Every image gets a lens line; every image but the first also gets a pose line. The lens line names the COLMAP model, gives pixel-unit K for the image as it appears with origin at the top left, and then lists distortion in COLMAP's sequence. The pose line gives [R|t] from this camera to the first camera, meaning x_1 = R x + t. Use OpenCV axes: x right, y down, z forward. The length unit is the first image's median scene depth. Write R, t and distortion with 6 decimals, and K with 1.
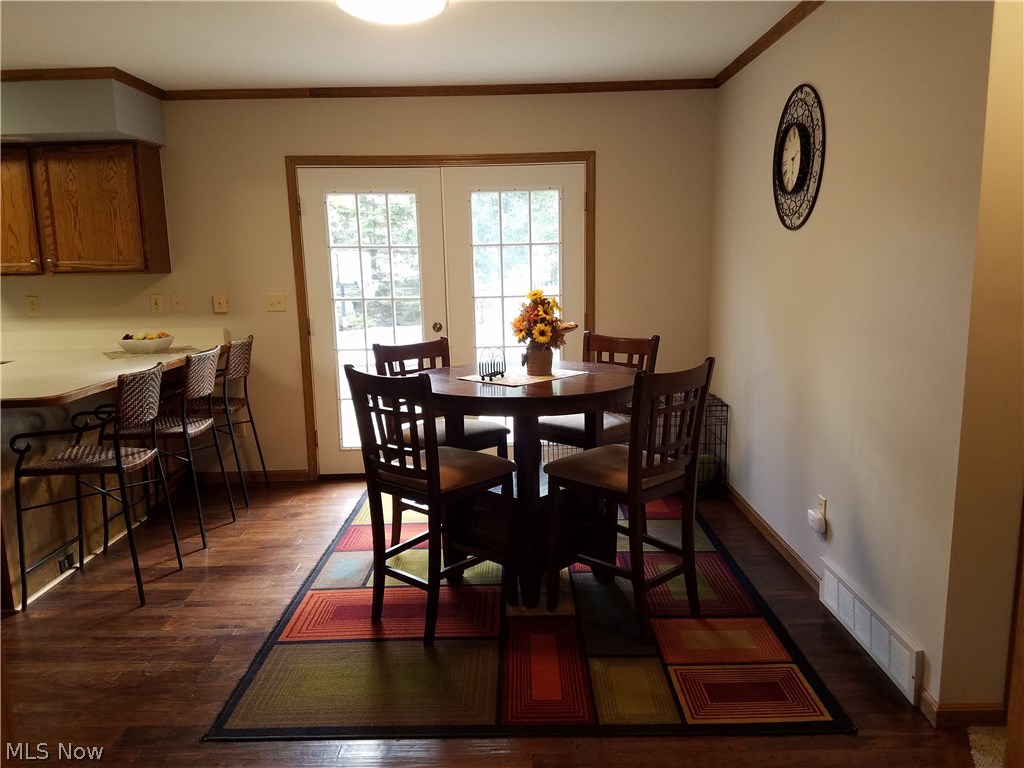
lens RADIAL K [[776.9, 0, 513.0], [0, 776.9, 393.6], [0, 0, 1]] dist [0.096179, -0.155591]
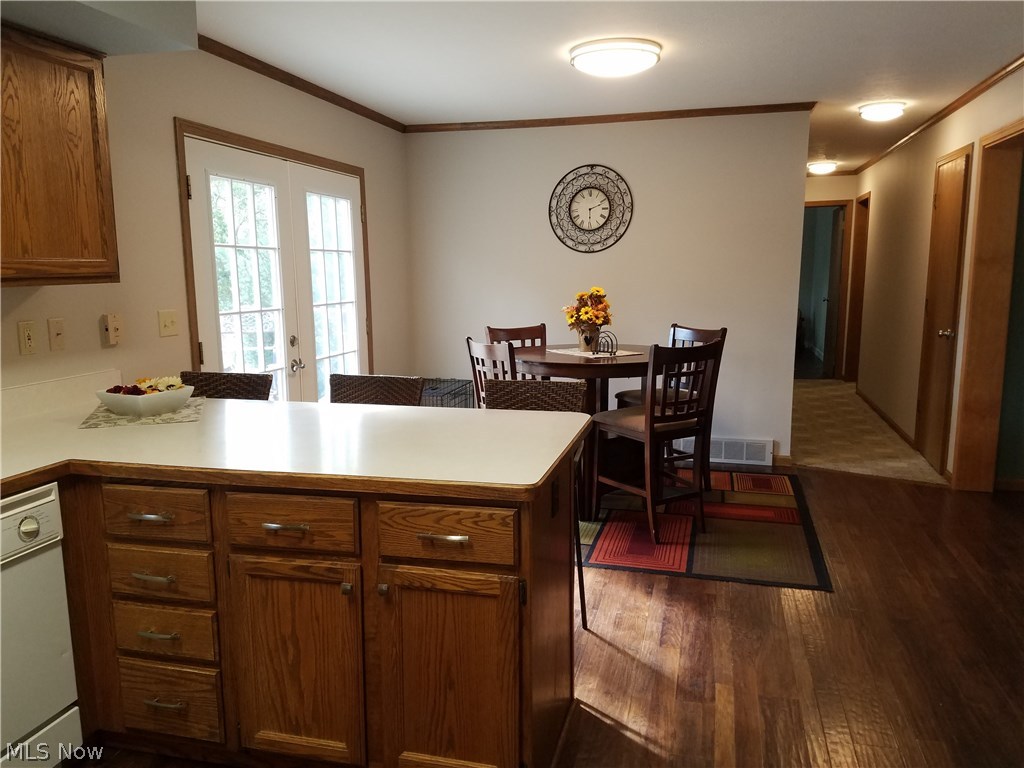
lens RADIAL K [[776.9, 0, 507.5], [0, 776.9, 381.5], [0, 0, 1]] dist [0.096179, -0.155591]
pose [[0.260302, -0.125098, 0.957389, -0.939678], [0.160141, 0.983431, 0.084960, -0.079804], [-0.952154, 0.131202, 0.276022, 0.555014]]
